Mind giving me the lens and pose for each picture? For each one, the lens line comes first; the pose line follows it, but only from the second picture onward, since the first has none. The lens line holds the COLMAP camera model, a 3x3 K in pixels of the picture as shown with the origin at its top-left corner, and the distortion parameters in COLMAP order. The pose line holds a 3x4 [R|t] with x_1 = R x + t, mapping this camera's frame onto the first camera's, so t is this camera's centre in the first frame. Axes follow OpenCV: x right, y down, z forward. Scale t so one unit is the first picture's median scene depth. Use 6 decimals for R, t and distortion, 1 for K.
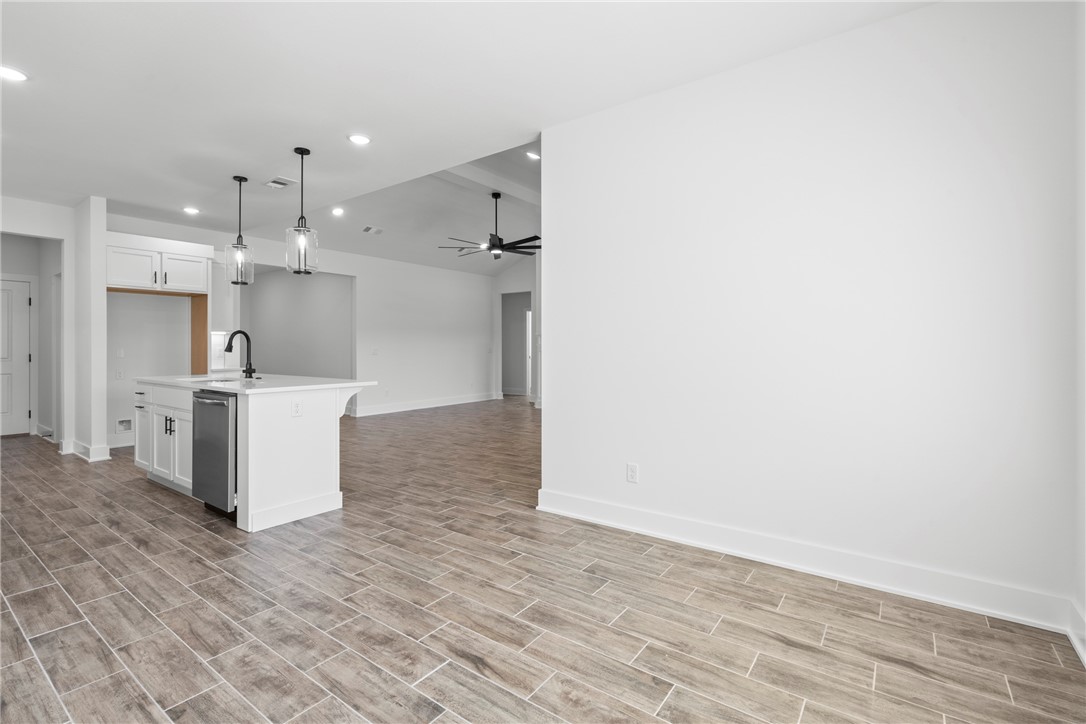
lens RADIAL K [[493.5, 0, 538.1], [0, 493.5, 340.4], [0, 0, 1]] dist [-0.003998, 0.001012]
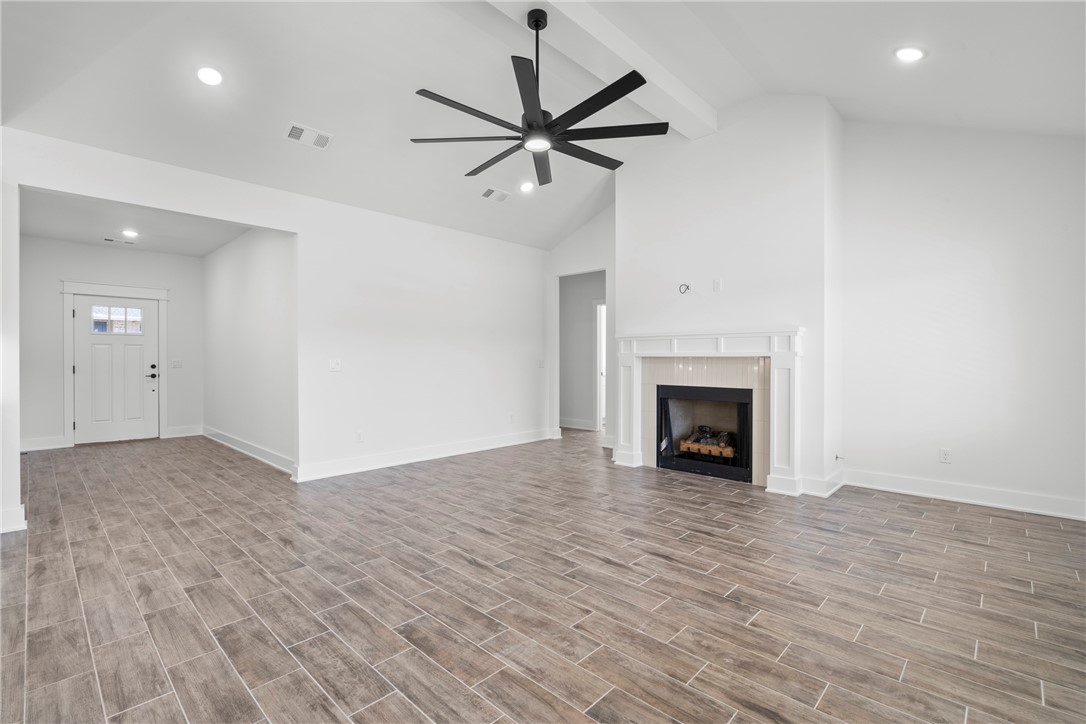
lens RADIAL K [[493.5, 0, 537.7], [0, 493.5, 362.7], [0, 0, 1]] dist [-0.003998, 0.001012]
pose [[0.990963, 0.004228, -0.134072, -0.039721], [-0.001456, 0.999783, 0.020769, 0.012781], [0.134131, -0.020386, 0.990754, 0.946878]]
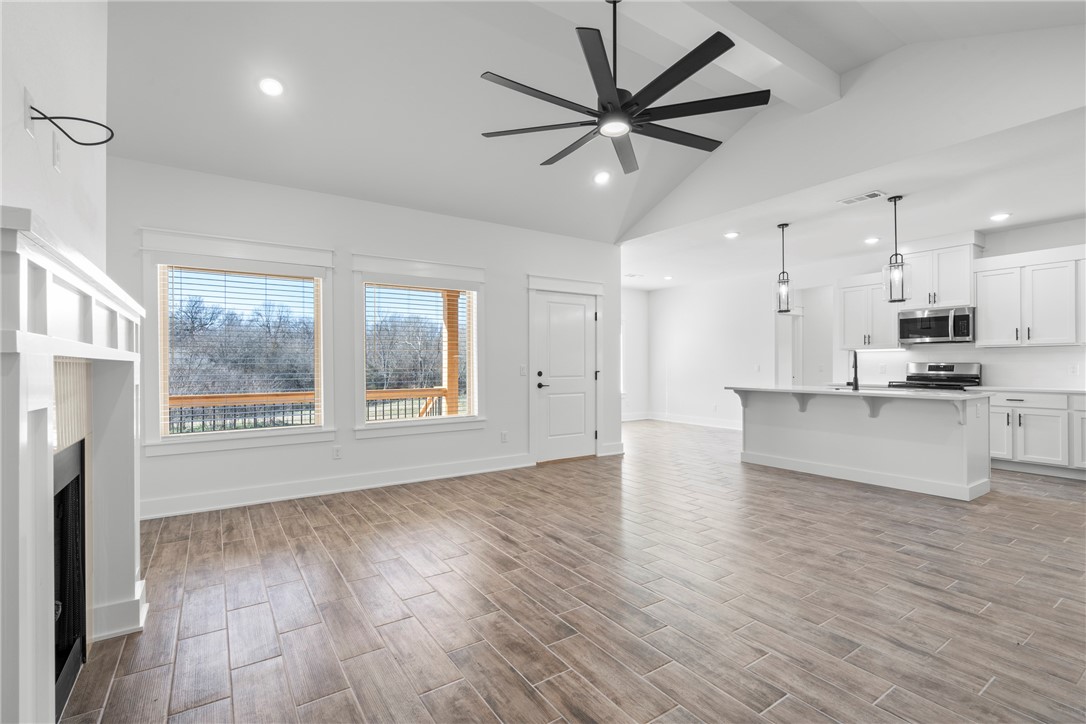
lens RADIAL K [[493.5, 0, 541.0], [0, 493.5, 362.4], [0, 0, 1]] dist [-0.003998, 0.001012]
pose [[-0.941913, 0.007558, 0.335771, -0.272963], [0.001014, 0.999806, -0.019662, 0.032469], [-0.335855, -0.018180, -0.941738, 2.375394]]
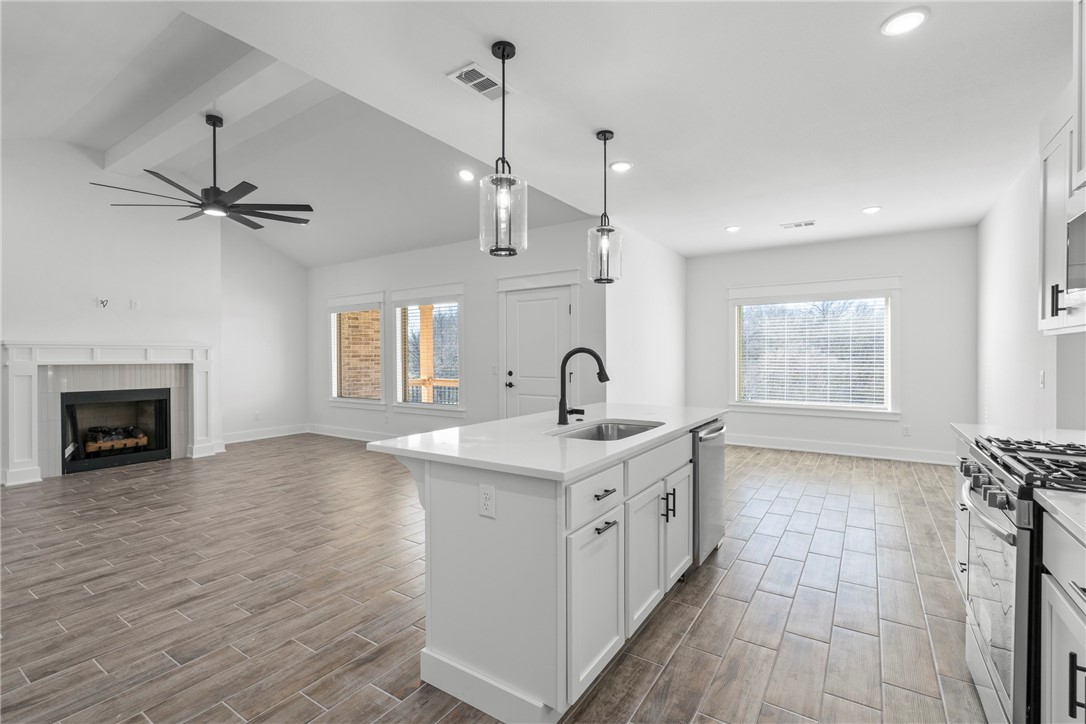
lens RADIAL K [[493.5, 0, 539.9], [0, 493.5, 360.5], [0, 0, 1]] dist [-0.003998, 0.001012]
pose [[-0.042149, -0.004616, 0.999101, -1.211125], [-0.010239, 0.999939, 0.004188, -0.005874], [-0.999059, -0.010053, -0.042194, 1.057488]]
